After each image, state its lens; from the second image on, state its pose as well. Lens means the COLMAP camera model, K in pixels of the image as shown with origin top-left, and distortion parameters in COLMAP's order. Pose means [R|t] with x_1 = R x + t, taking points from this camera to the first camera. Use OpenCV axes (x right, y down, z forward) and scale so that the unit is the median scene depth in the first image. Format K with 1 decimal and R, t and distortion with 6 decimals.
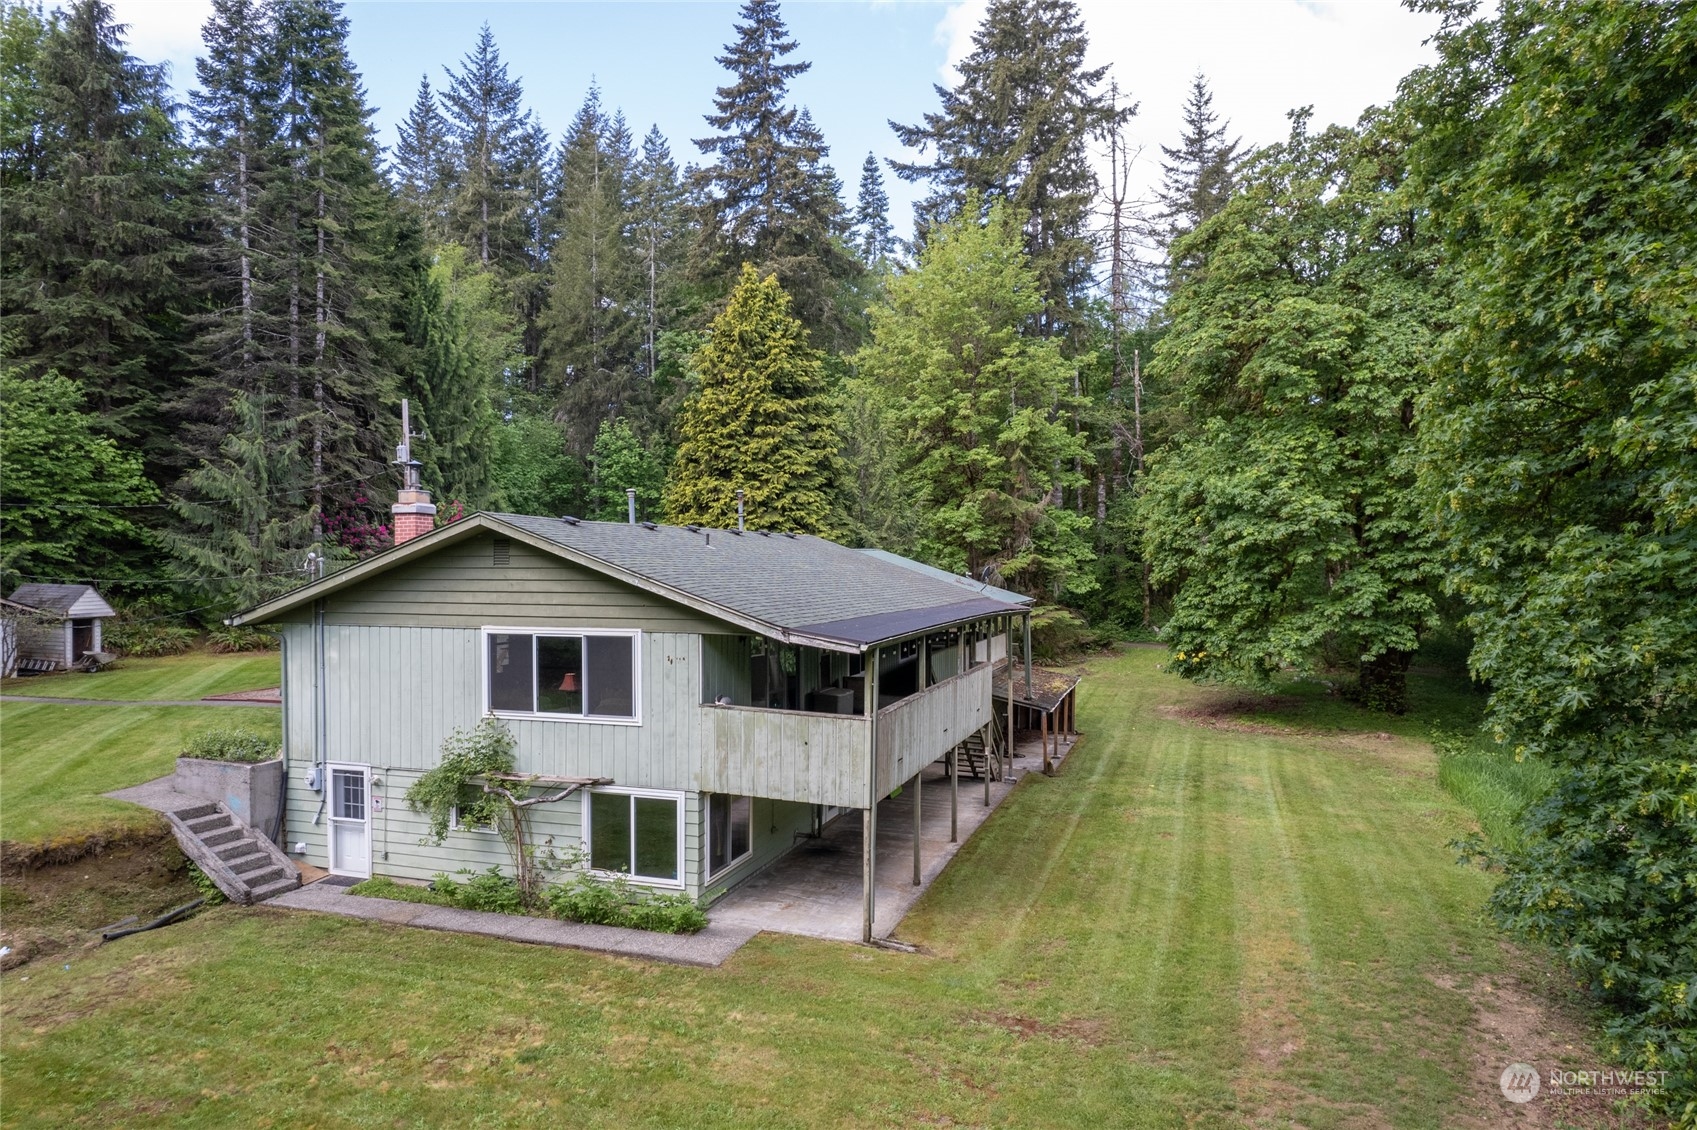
lens RADIAL K [[1035.6, 0, 847.1], [0, 1035.6, 603.5], [0, 0, 1]] dist [-0.080891, 0.076462]
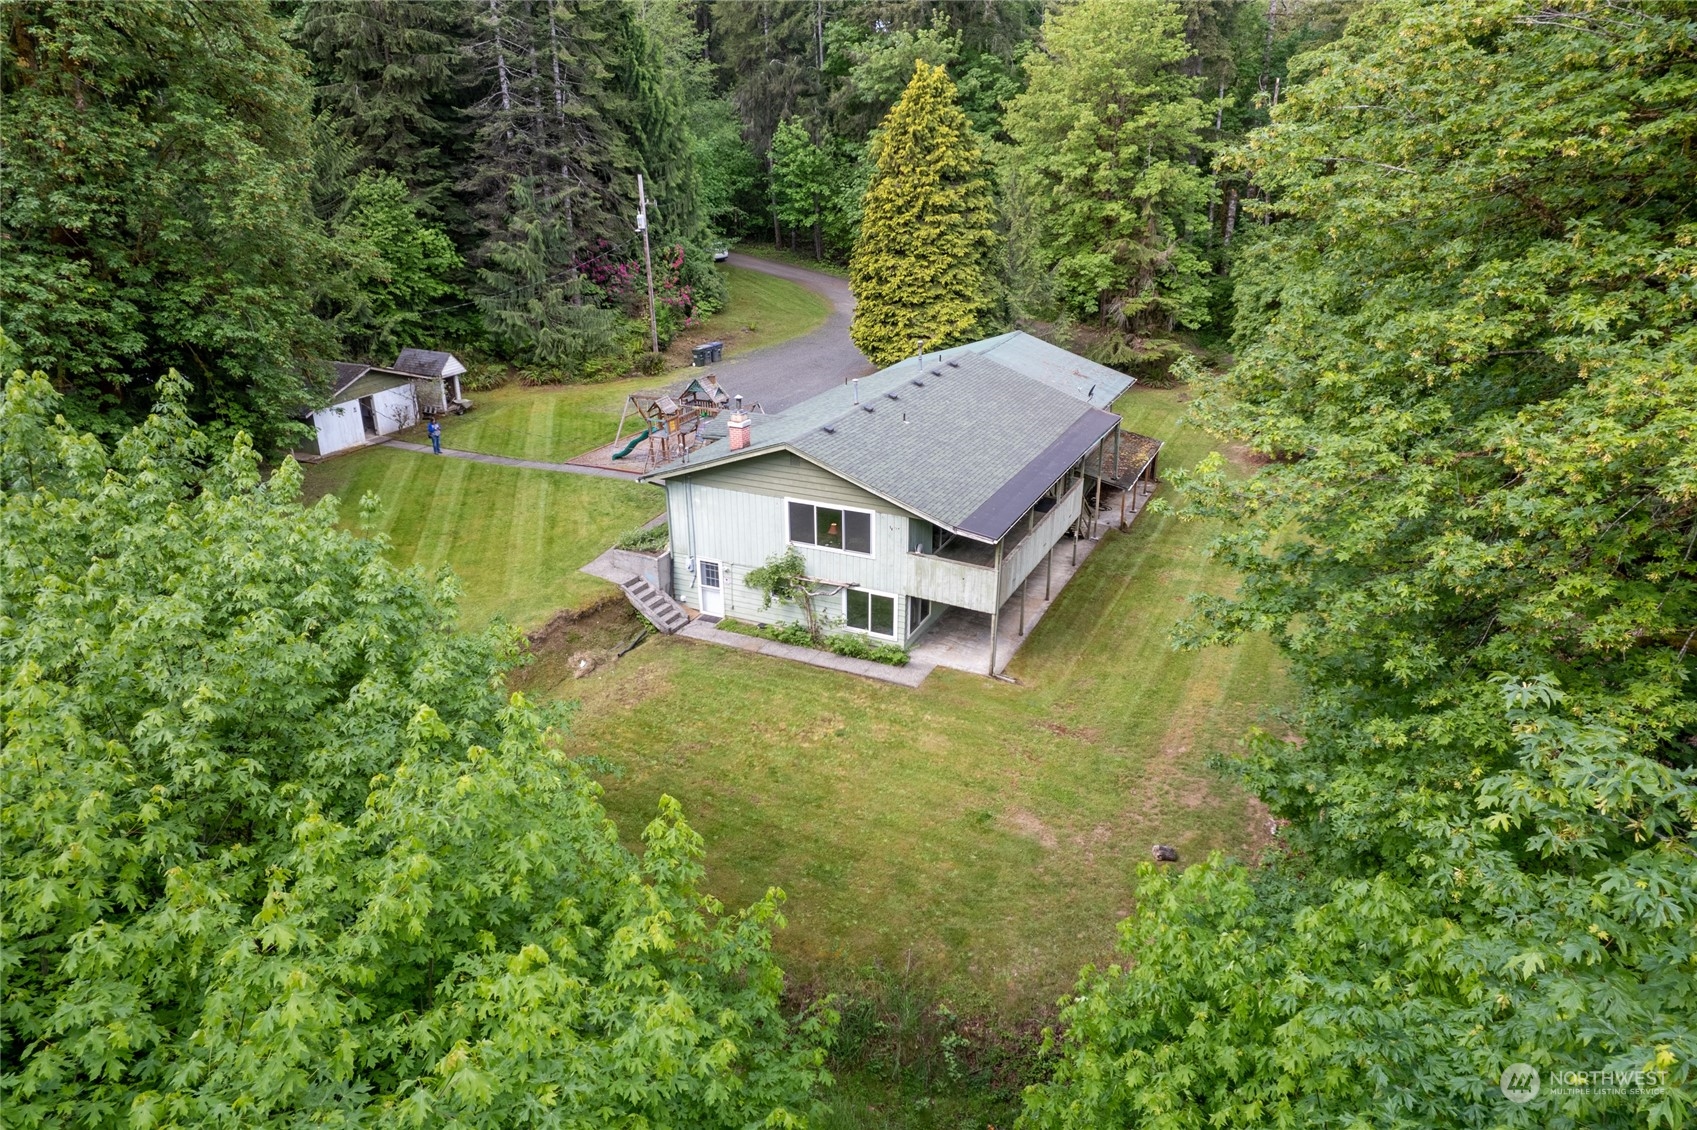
lens RADIAL K [[1022.8, 0, 848.5], [0, 1022.8, 565.0], [0, 0, 1]] dist [-0.026650, 0.000840]
pose [[0.990391, 0.043284, -0.131347, -0.001996], [0.006777, 0.933426, 0.358706, -0.460145], [0.138129, -0.356149, 0.924164, -0.622771]]
